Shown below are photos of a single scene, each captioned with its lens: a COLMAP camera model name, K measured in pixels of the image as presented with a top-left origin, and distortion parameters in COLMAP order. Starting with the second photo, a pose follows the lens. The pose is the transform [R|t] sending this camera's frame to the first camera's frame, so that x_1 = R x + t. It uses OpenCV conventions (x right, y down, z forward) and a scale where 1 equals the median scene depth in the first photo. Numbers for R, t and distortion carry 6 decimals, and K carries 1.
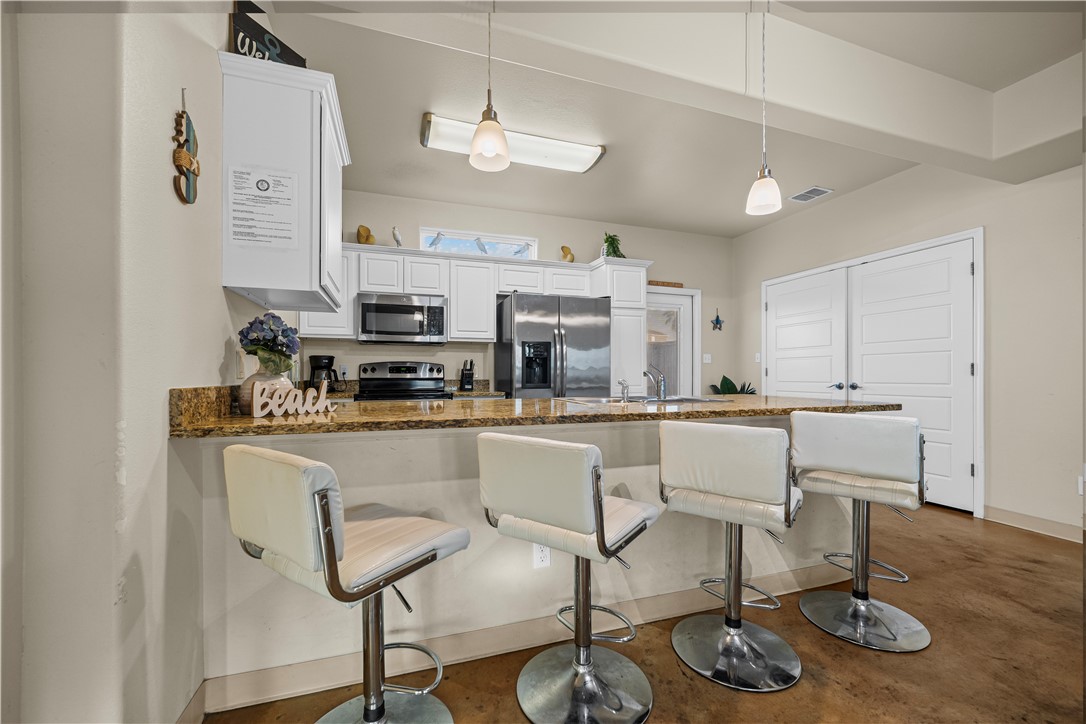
lens RADIAL K [[431.4, 0, 538.2], [0, 431.4, 375.8], [0, 0, 1]] dist [-0.019853, 0.006484]
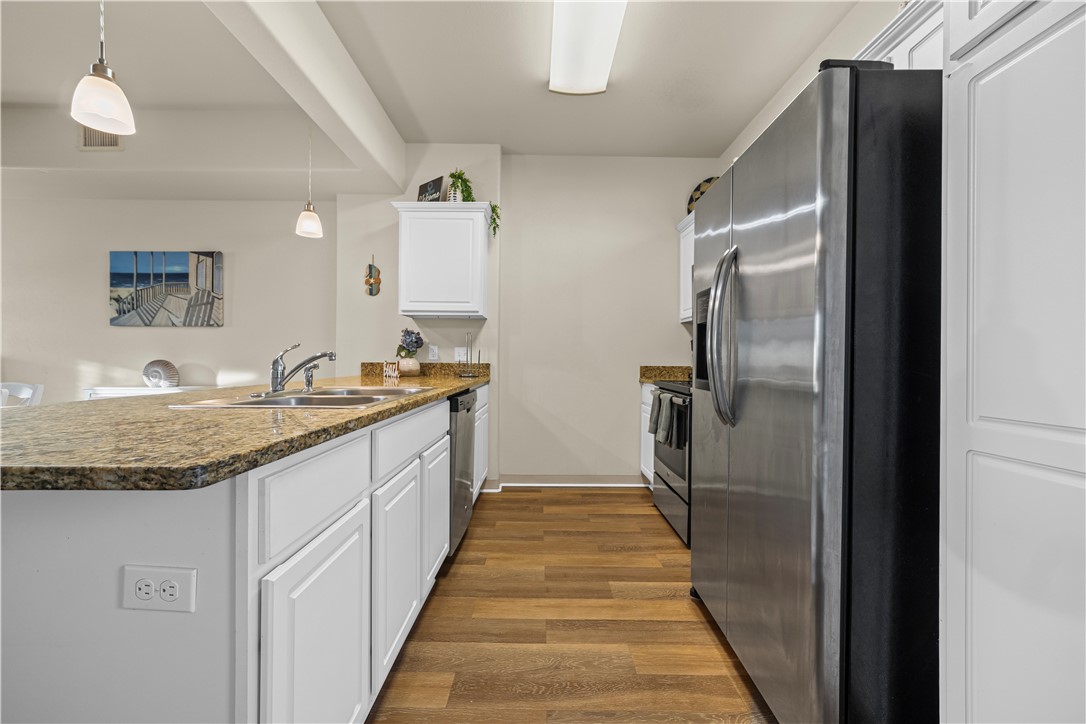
lens RADIAL K [[431.4, 0, 544.6], [0, 431.4, 363.3], [0, 0, 1]] dist [-0.019853, 0.006484]
pose [[-0.308504, 0.007631, -0.951192, 0.482912], [-0.011231, 0.999869, 0.011664, -0.003446], [0.951157, 0.014281, -0.308378, 0.951863]]
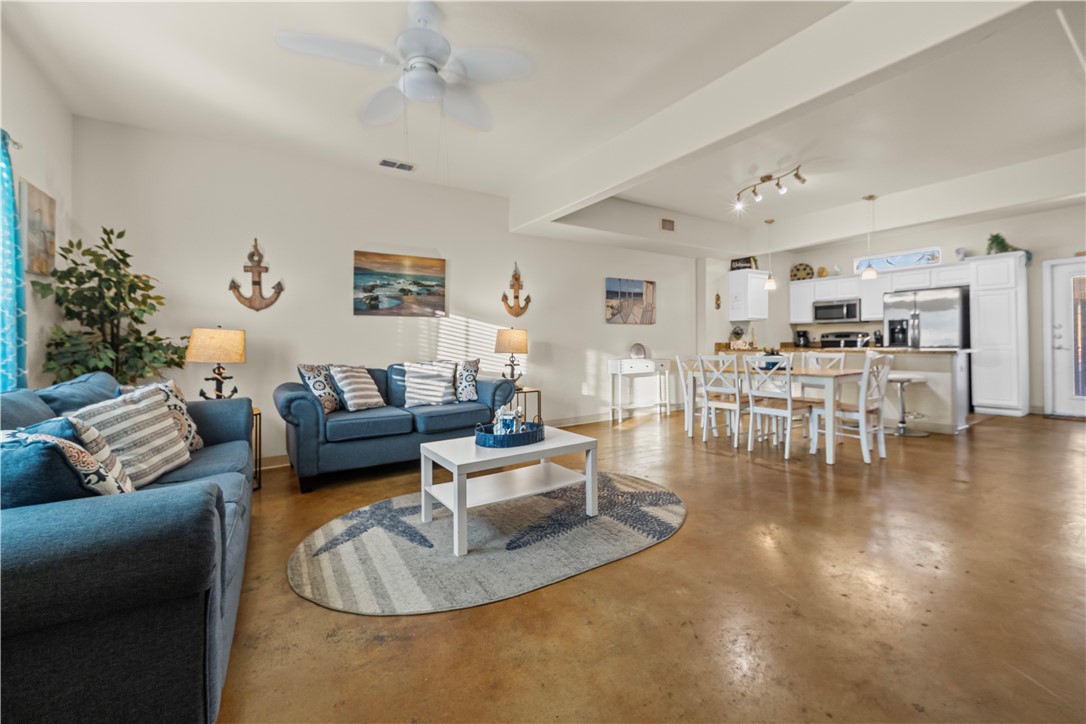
lens RADIAL K [[431.4, 0, 543.2], [0, 431.4, 346.9], [0, 0, 1]] dist [-0.019853, 0.006484]
pose [[0.242328, 0.007293, -0.970167, 1.333935], [0.009470, 0.999906, 0.009882, 0.003127], [0.970148, -0.011582, 0.242236, -0.847656]]
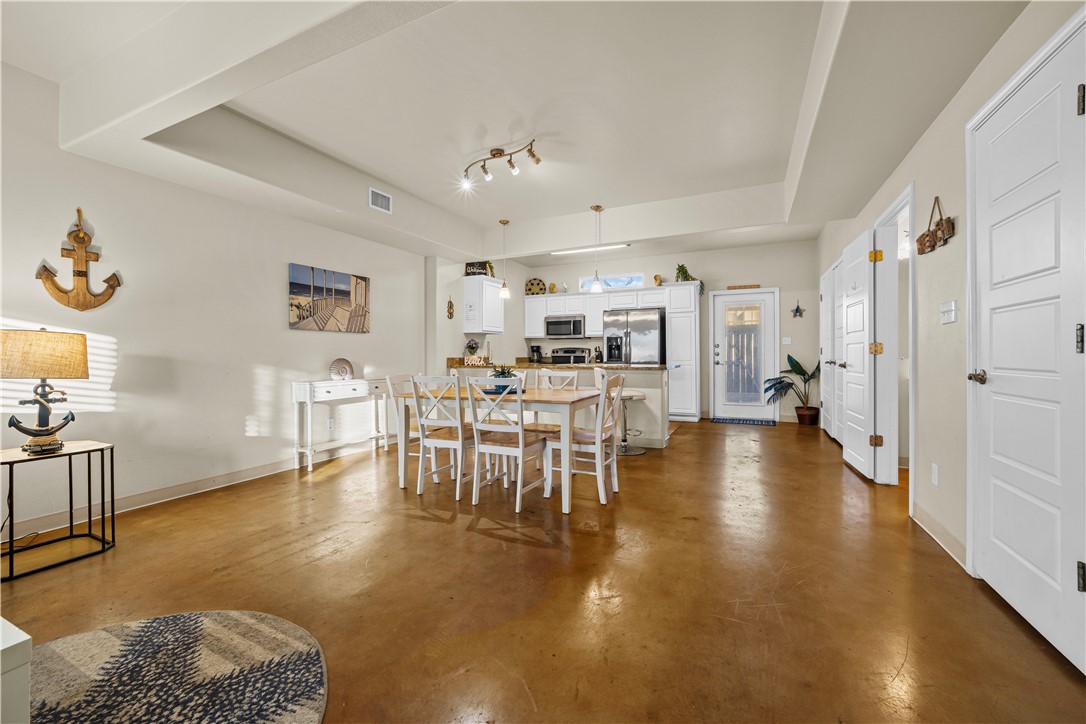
lens RADIAL K [[431.4, 0, 538.4], [0, 431.4, 358.1], [0, 0, 1]] dist [-0.019853, 0.006484]
pose [[0.712684, 0.003068, -0.701478, 1.063149], [0.002430, 0.999974, 0.006843, 0.001296], [0.701481, -0.006581, 0.712658, -0.572808]]
